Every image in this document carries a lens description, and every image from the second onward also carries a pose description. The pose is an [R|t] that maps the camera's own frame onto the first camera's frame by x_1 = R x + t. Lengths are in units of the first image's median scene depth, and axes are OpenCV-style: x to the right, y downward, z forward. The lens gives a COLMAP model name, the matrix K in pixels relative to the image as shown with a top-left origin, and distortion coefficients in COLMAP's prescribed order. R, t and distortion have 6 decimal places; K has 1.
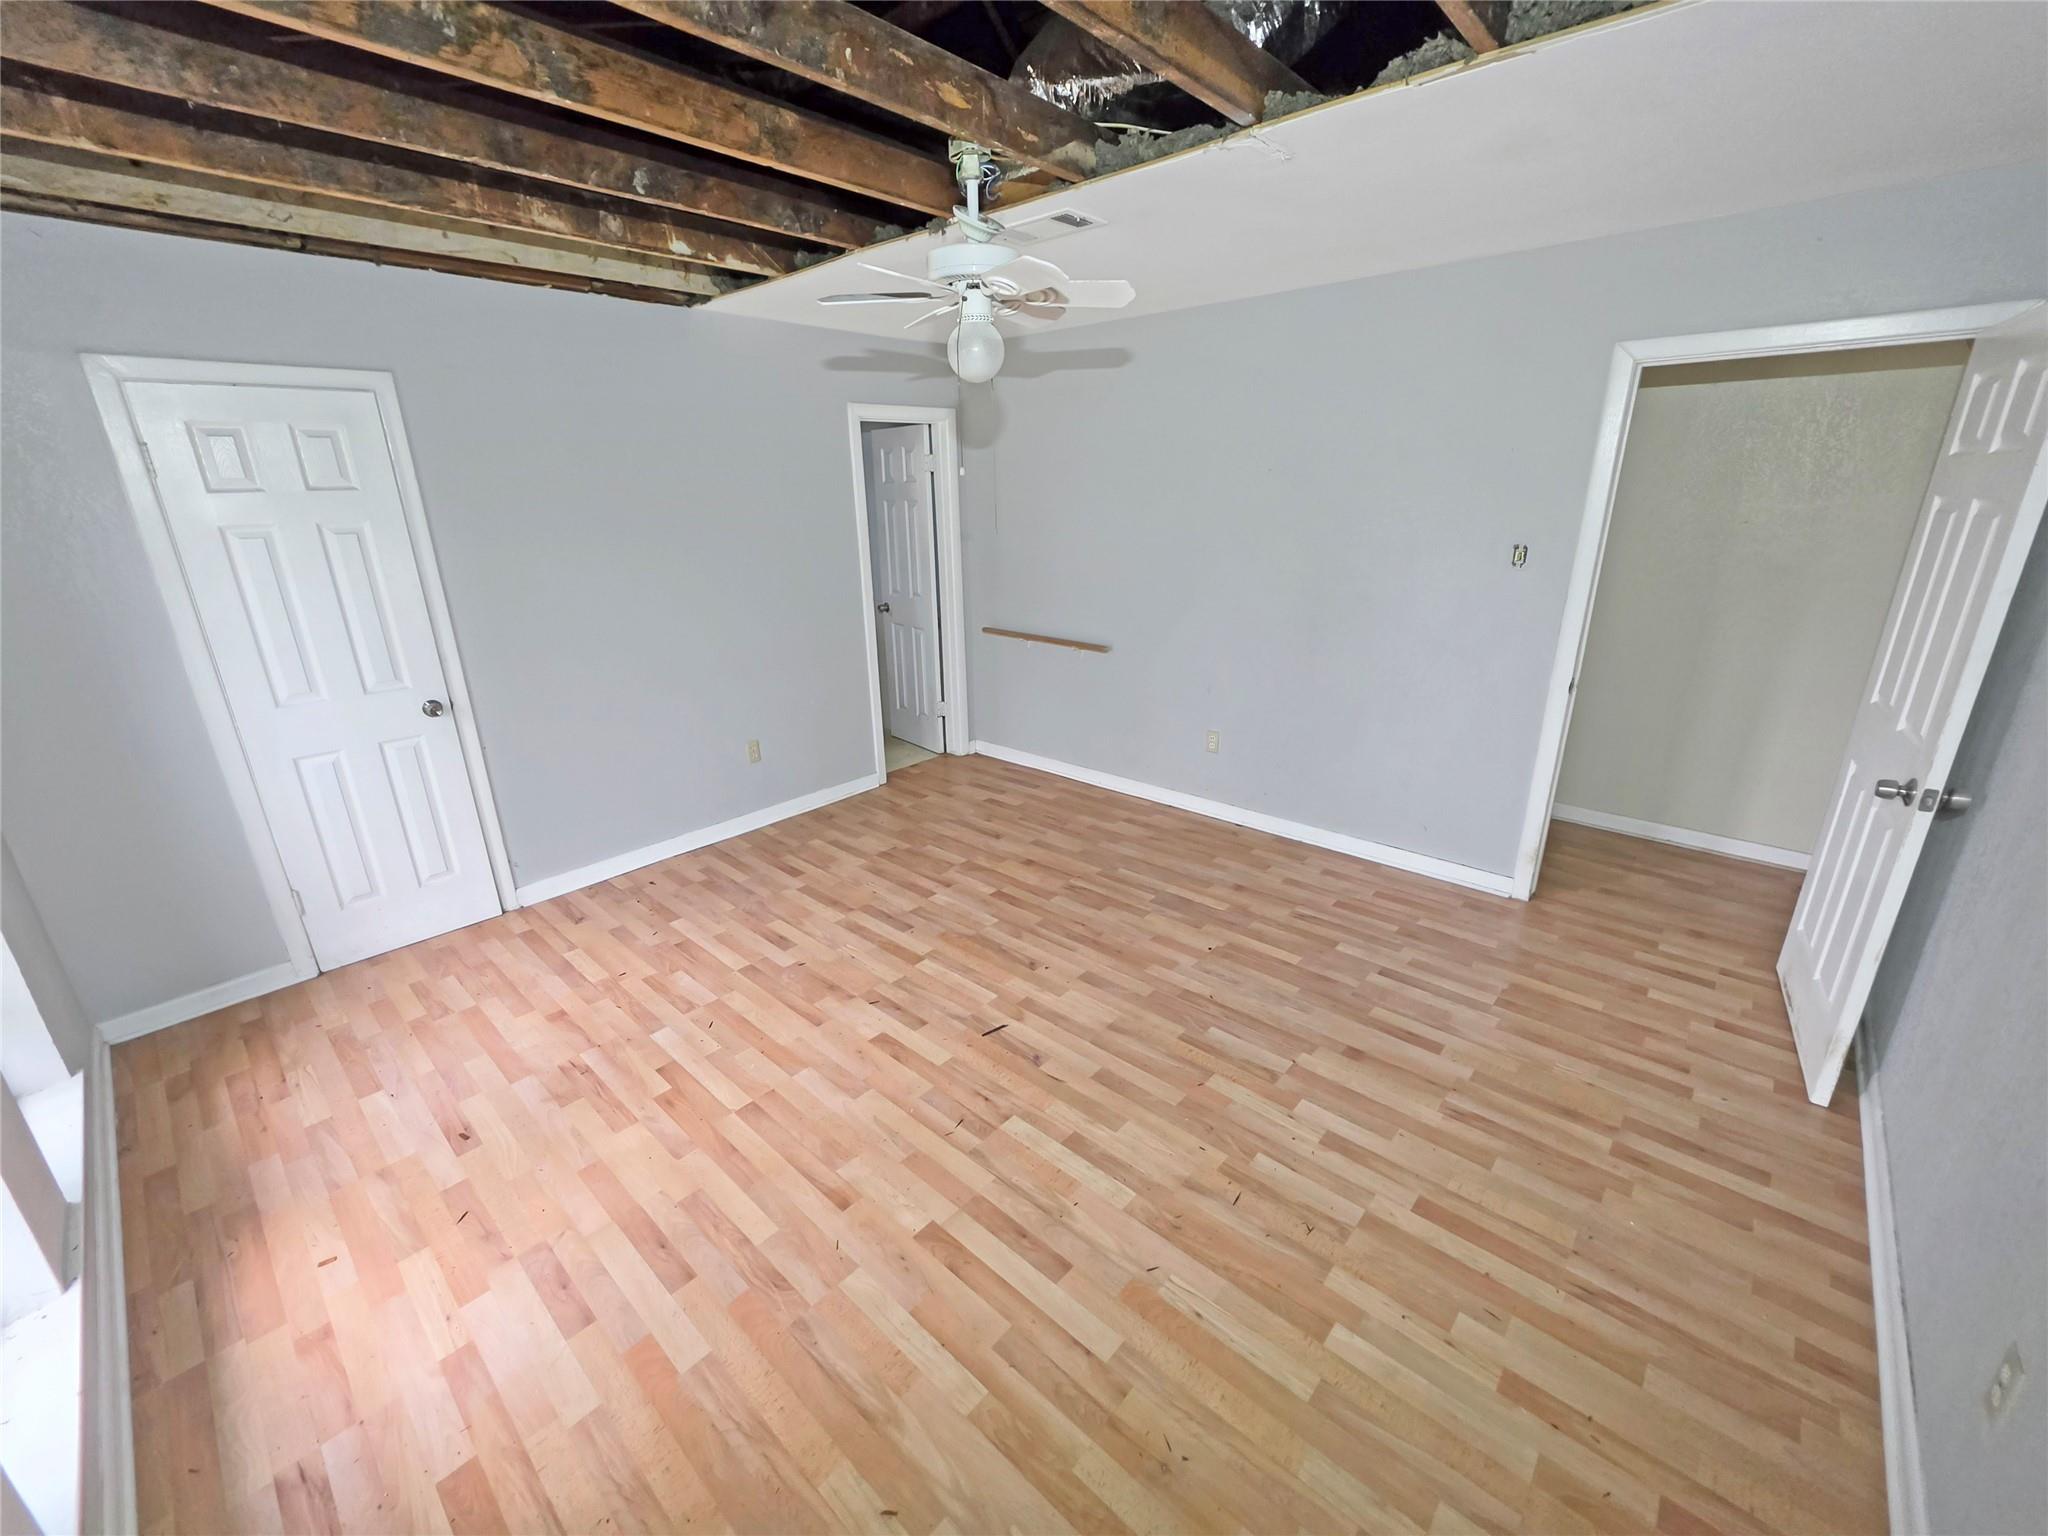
lens RADIAL K [[825.4, 0, 1016.6], [0, 825.4, 768.7], [0, 0, 1]] dist [-0.004793, 0.001097]
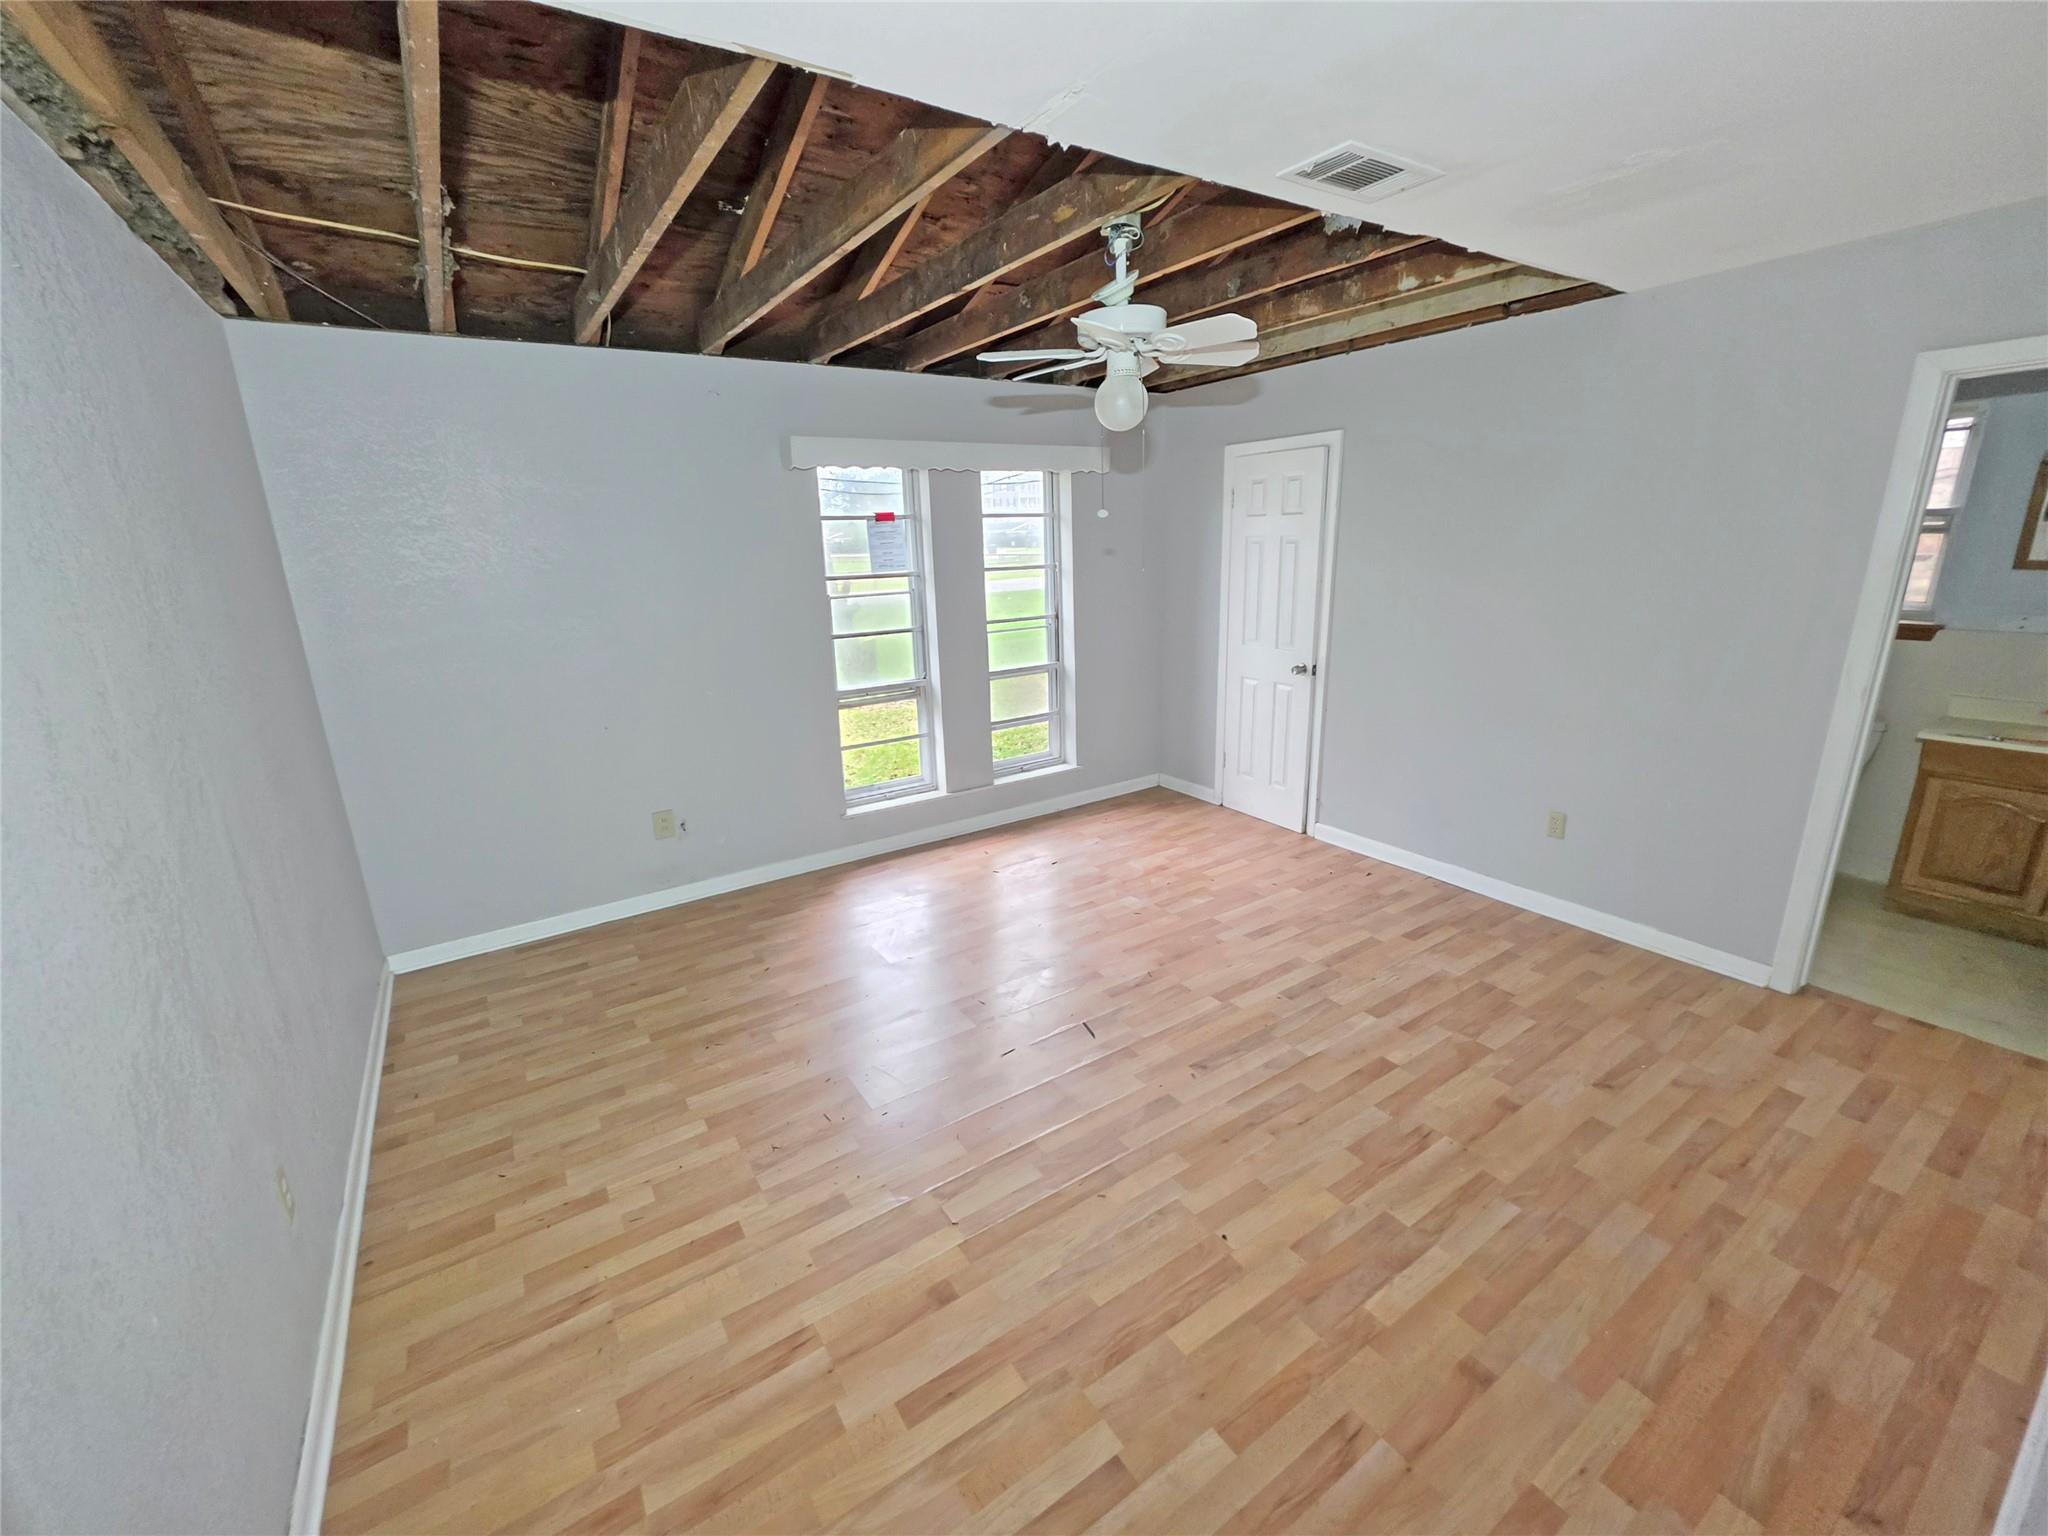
lens RADIAL K [[825.4, 0, 1008.8], [0, 825.4, 763.6], [0, 0, 1]] dist [-0.004793, 0.001097]
pose [[-0.248691, 0.289444, -0.924324, 0.754011], [-0.280447, 0.891910, 0.354748, -0.288268], [0.927094, 0.347446, -0.140636, 0.796089]]
